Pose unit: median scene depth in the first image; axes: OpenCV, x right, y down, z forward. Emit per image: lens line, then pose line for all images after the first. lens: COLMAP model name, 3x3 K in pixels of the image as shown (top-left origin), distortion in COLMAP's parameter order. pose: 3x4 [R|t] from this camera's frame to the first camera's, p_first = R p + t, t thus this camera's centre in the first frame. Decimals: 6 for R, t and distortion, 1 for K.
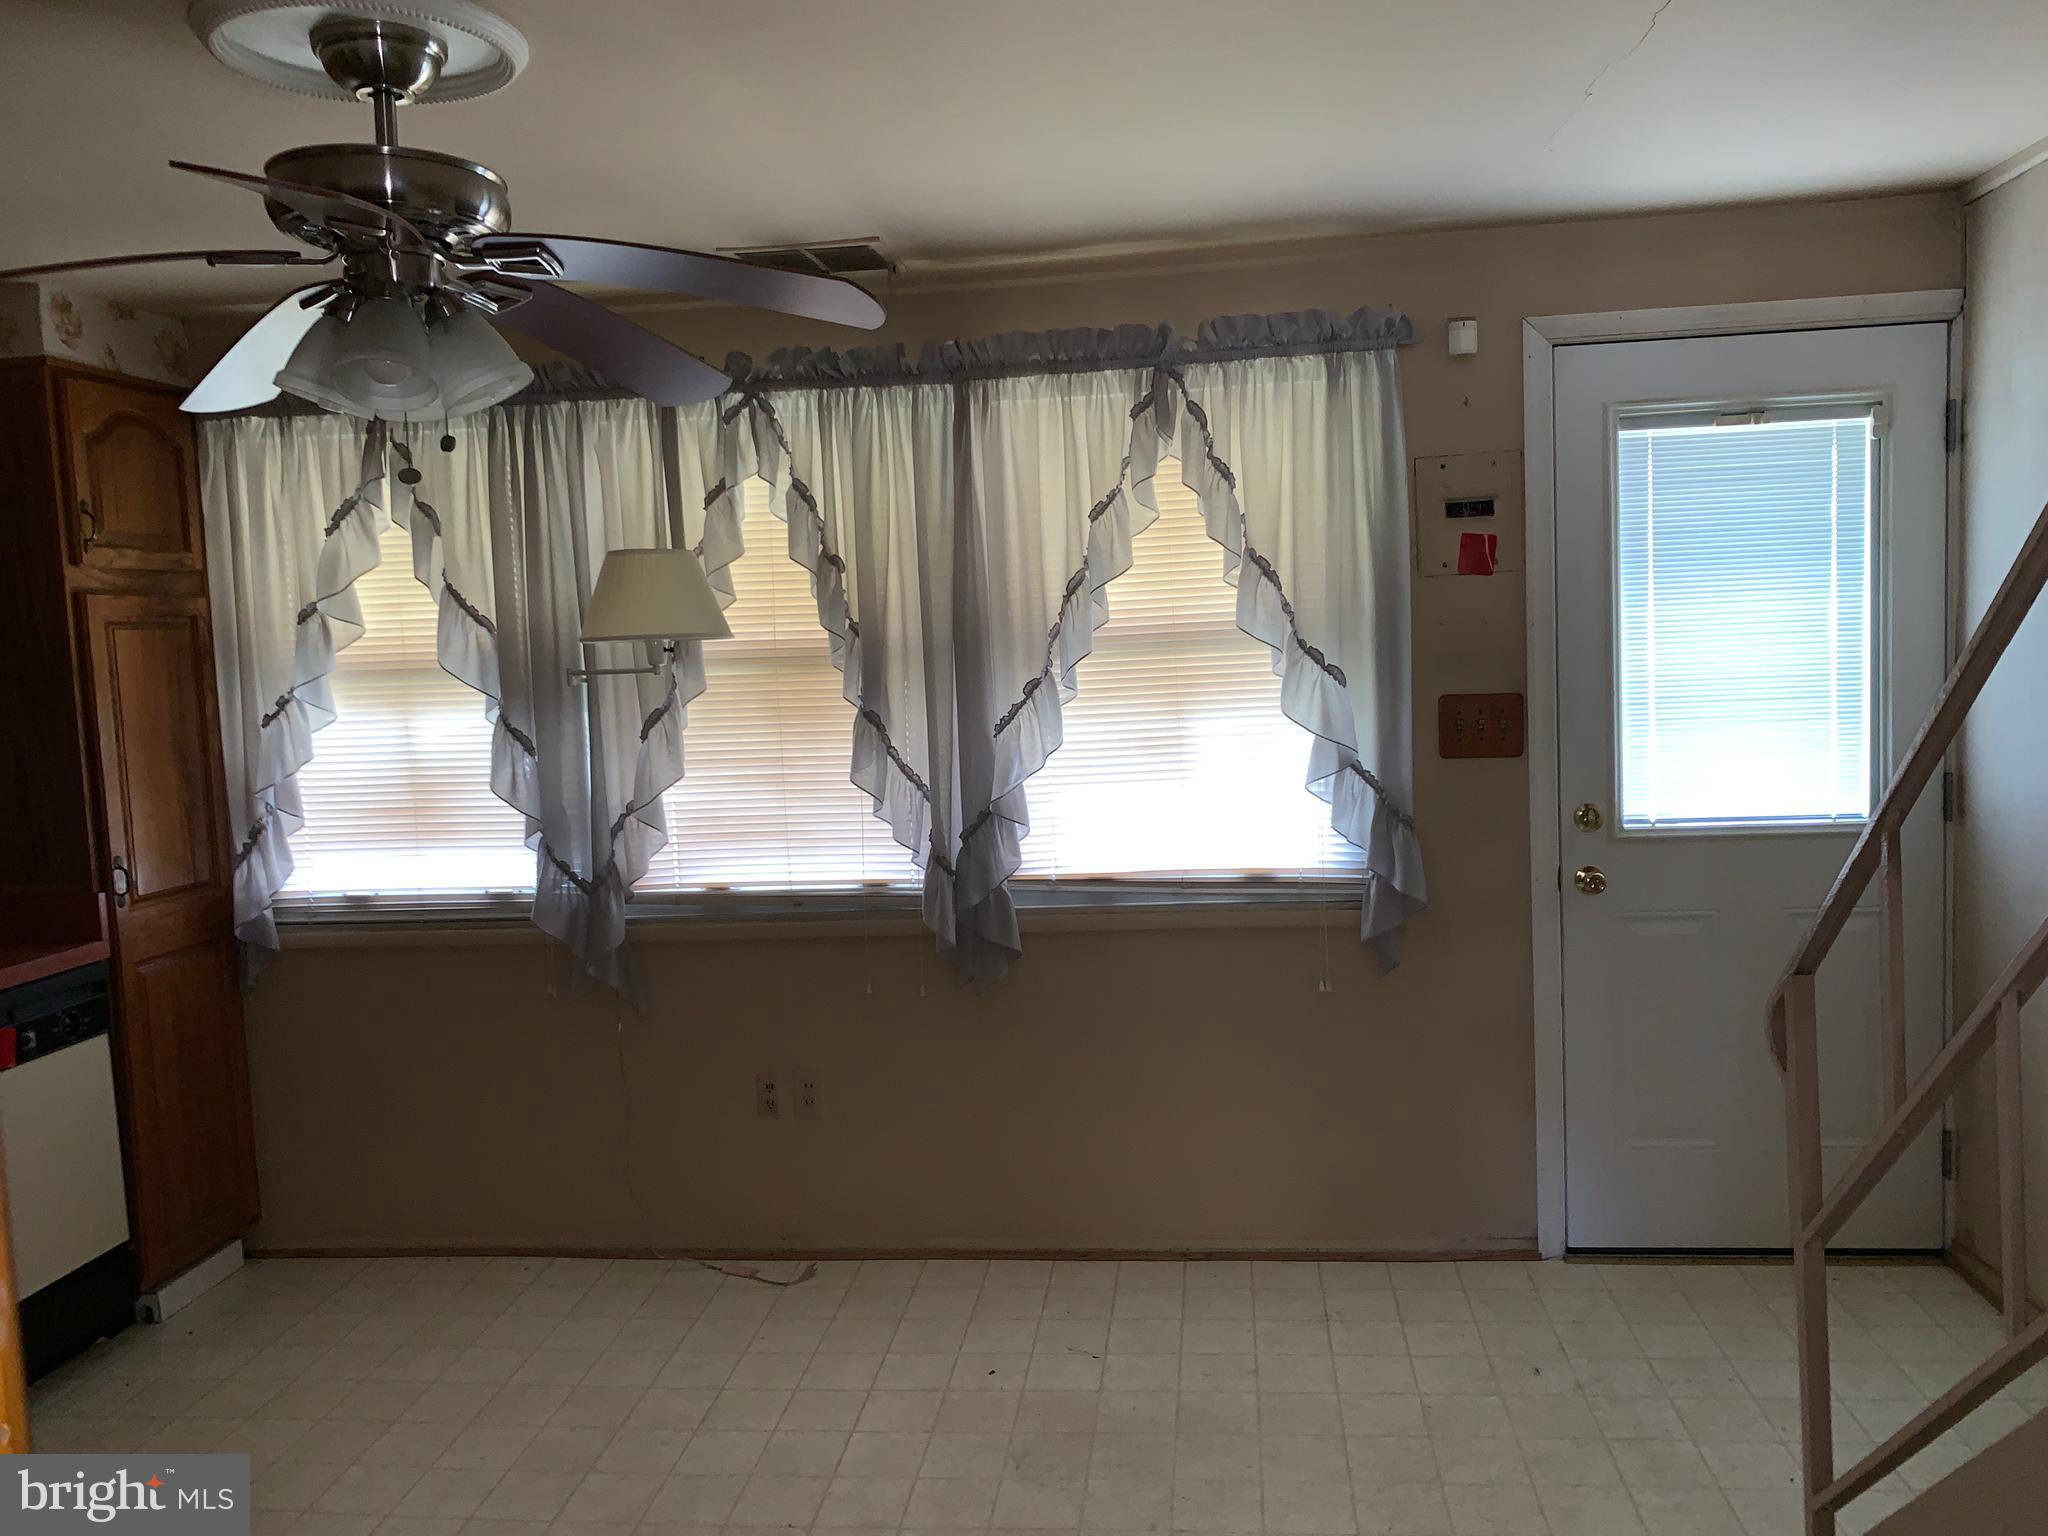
lens RADIAL K [[1558.2, 0, 1021.4], [0, 1558.2, 765.4], [0, 0, 1]] dist [0.020484, -0.008959]
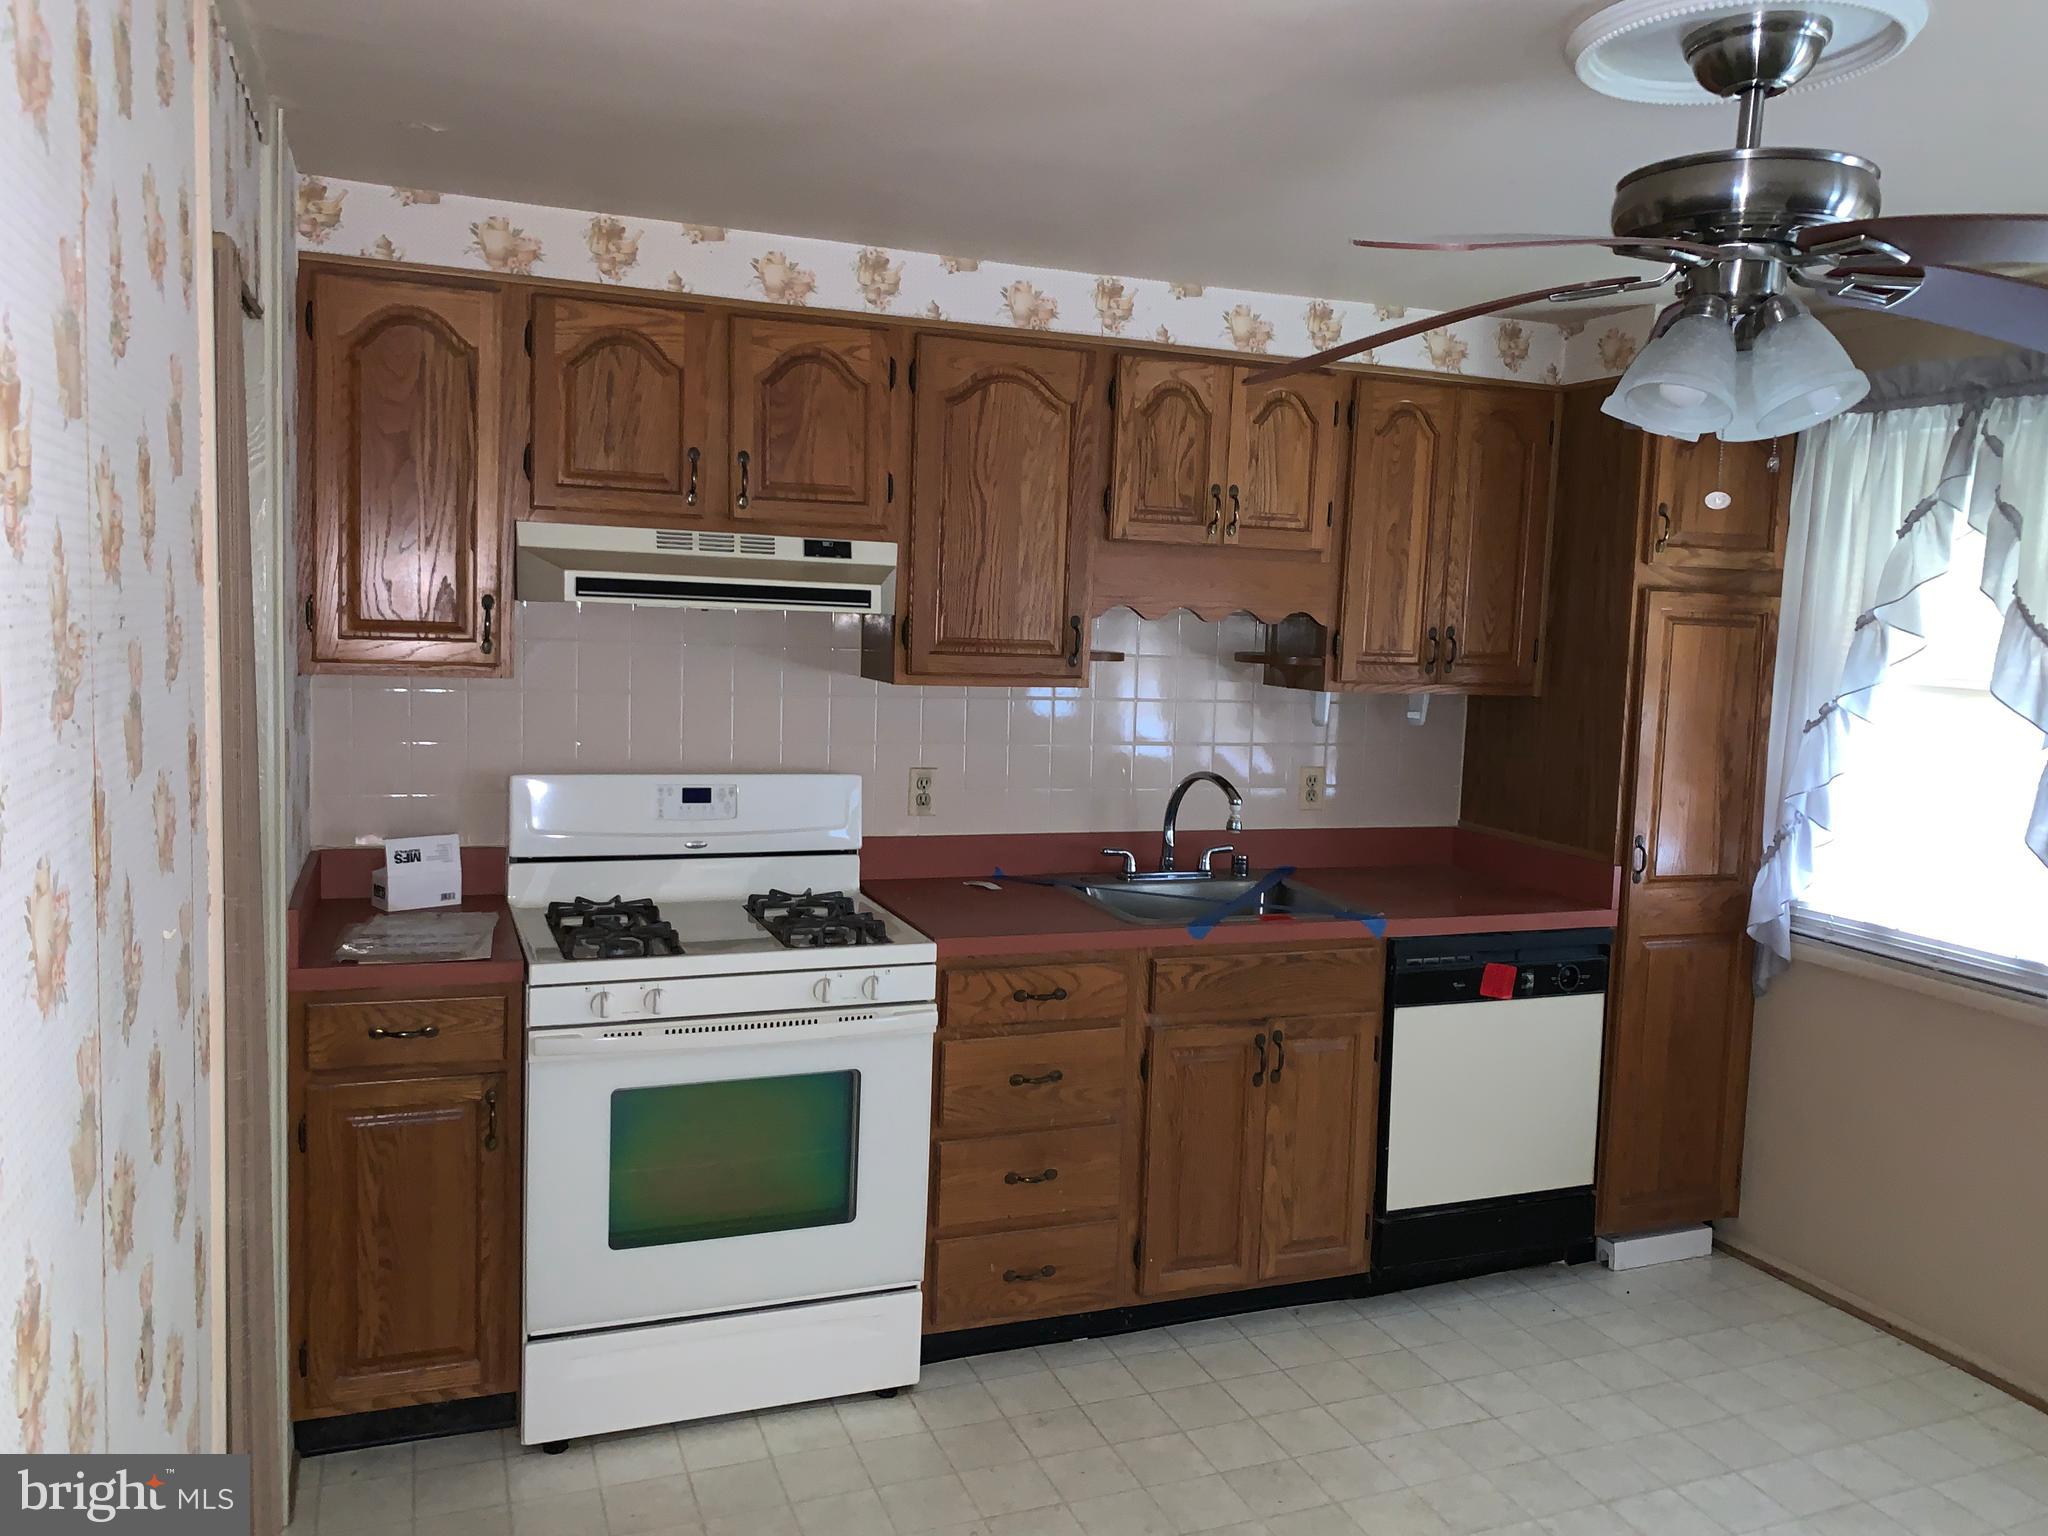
lens RADIAL K [[1558.2, 0, 1025.6], [0, 1558.2, 765.4], [0, 0, 1]] dist [0.020484, -0.008959]
pose [[0.486362, 0.147302, -0.861252, 0.131844], [-0.131486, 0.986801, 0.094523, -0.035281], [0.863808, 0.067270, 0.499311, 0.100862]]
